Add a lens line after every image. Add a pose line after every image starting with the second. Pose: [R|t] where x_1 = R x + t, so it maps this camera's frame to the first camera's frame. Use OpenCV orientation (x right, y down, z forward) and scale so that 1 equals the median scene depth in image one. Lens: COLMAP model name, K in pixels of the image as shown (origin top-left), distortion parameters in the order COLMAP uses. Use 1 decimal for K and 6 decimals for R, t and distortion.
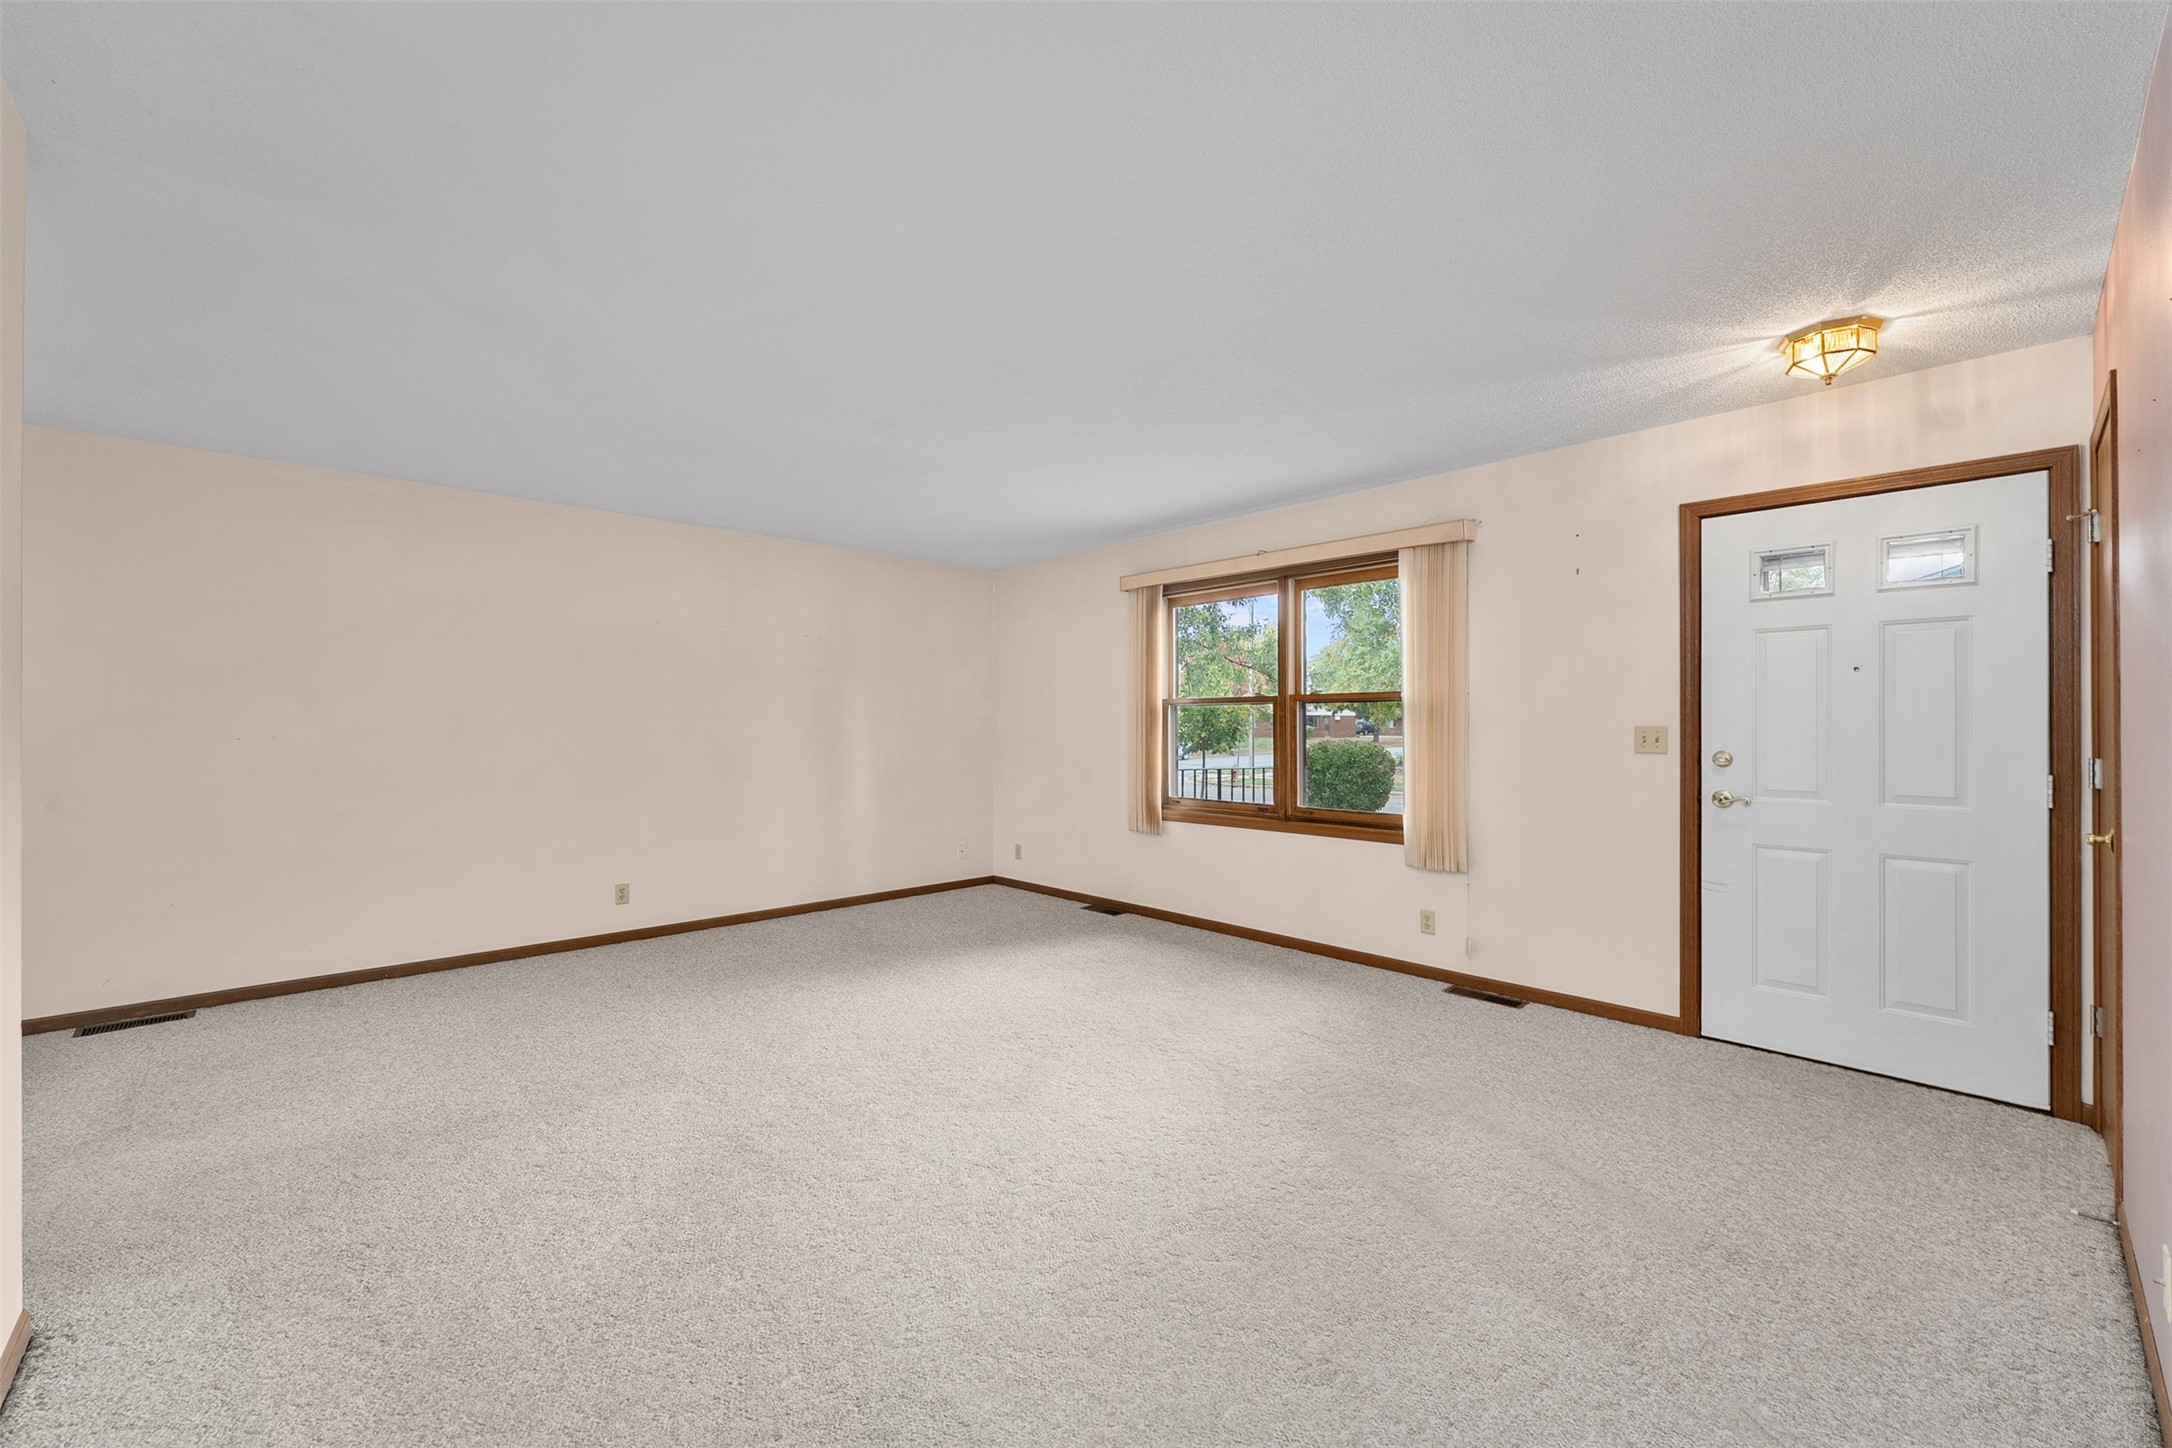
lens RADIAL K [[872.9, 0, 1111.6], [0, 872.9, 712.8], [0, 0, 1]] dist [0.005814, -0.004005]
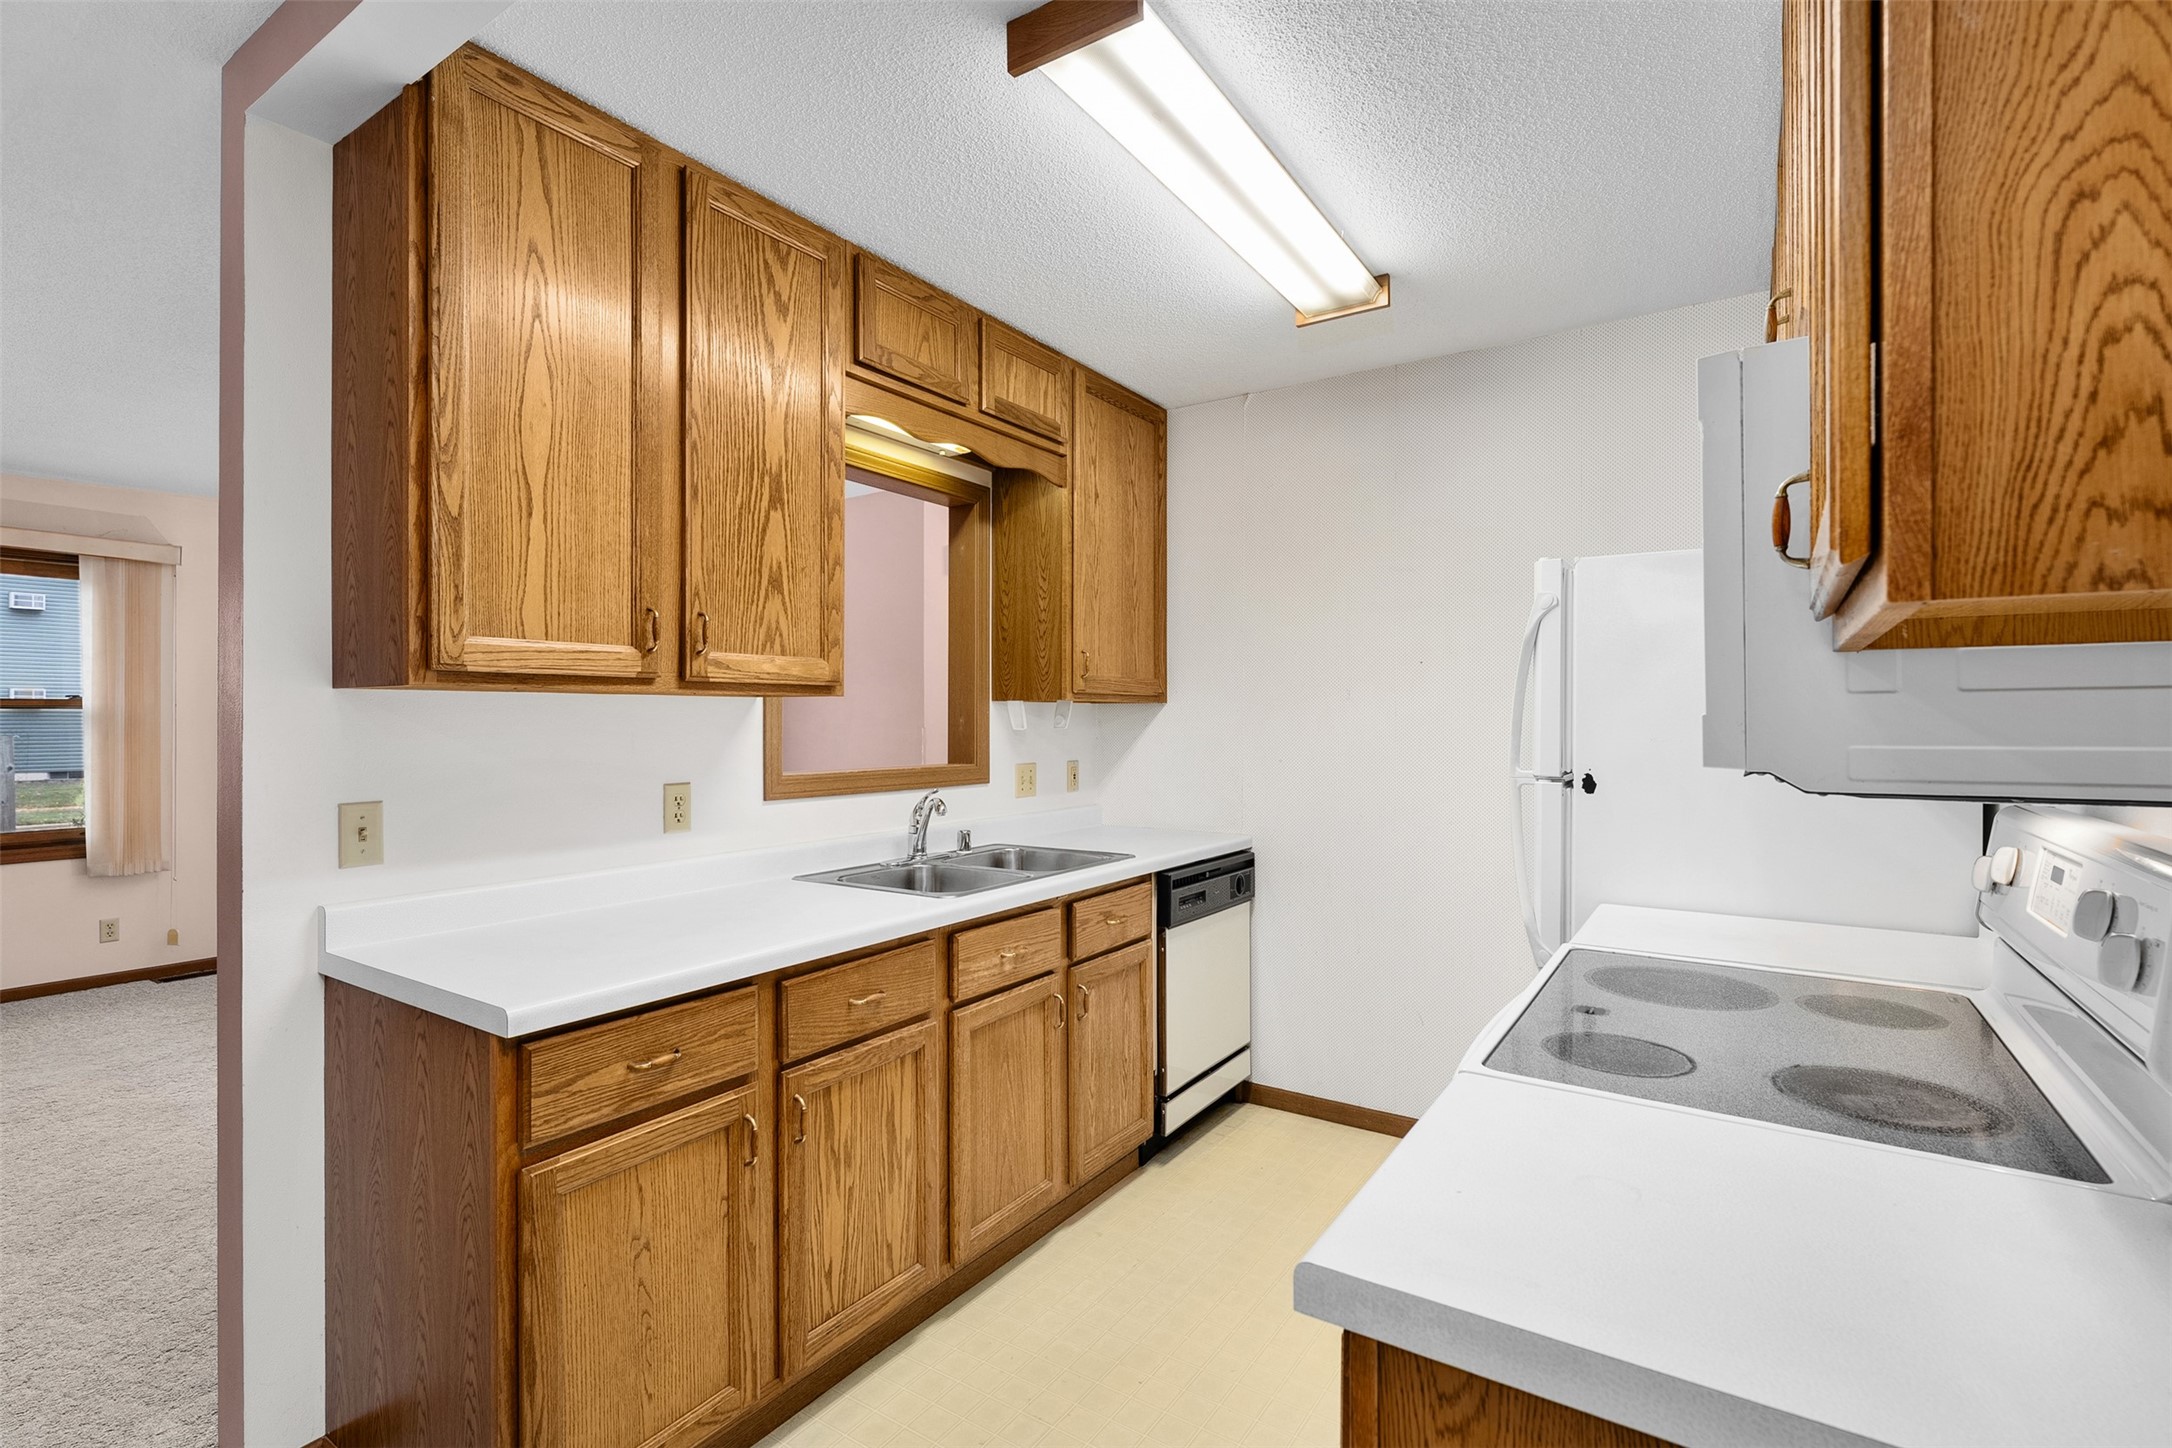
lens RADIAL K [[1006.3, 0, 1083.8], [0, 1006.3, 713.7], [0, 0, 1]] dist [0.002185, -0.000844]
pose [[-0.203300, -0.002351, 0.979114, -1.014255], [-0.028312, 0.999593, -0.003479, -0.040262], [-0.978707, -0.028428, -0.203284, 0.136524]]
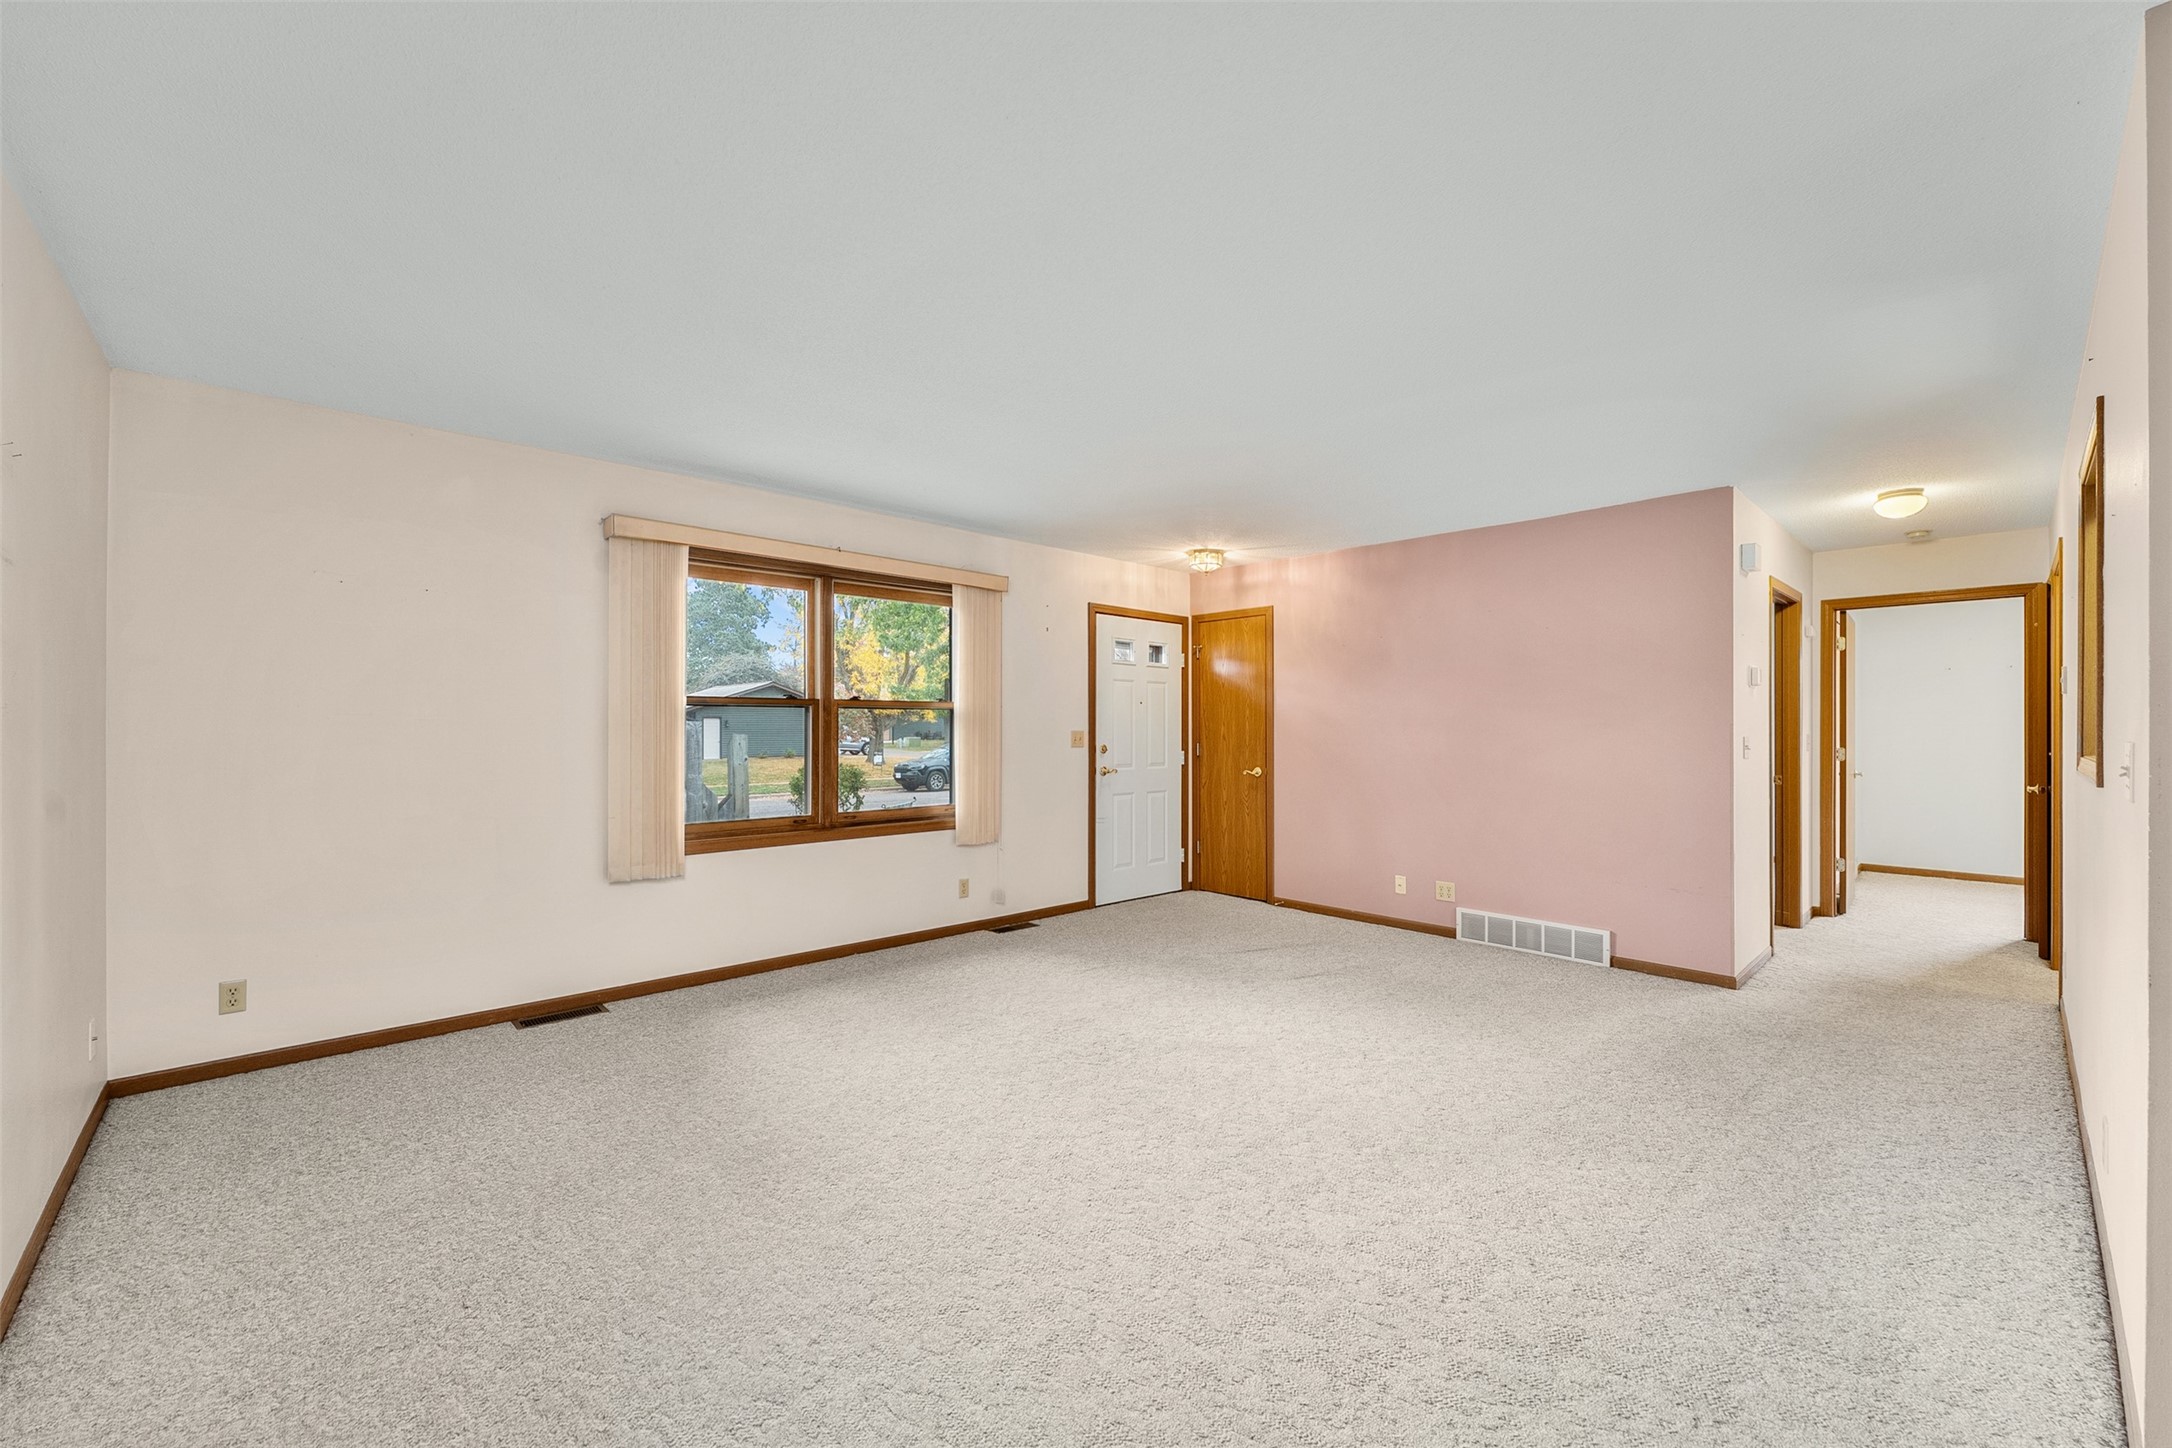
lens RADIAL K [[872.9, 0, 1088.8], [0, 872.9, 726.9], [0, 0, 1]] dist [0.005814, -0.004005]
pose [[0.001603, -0.007487, 0.999971, -0.885743], [-0.028696, 0.999560, 0.007530, -0.005567], [-0.999587, -0.028707, 0.001388, 0.826371]]
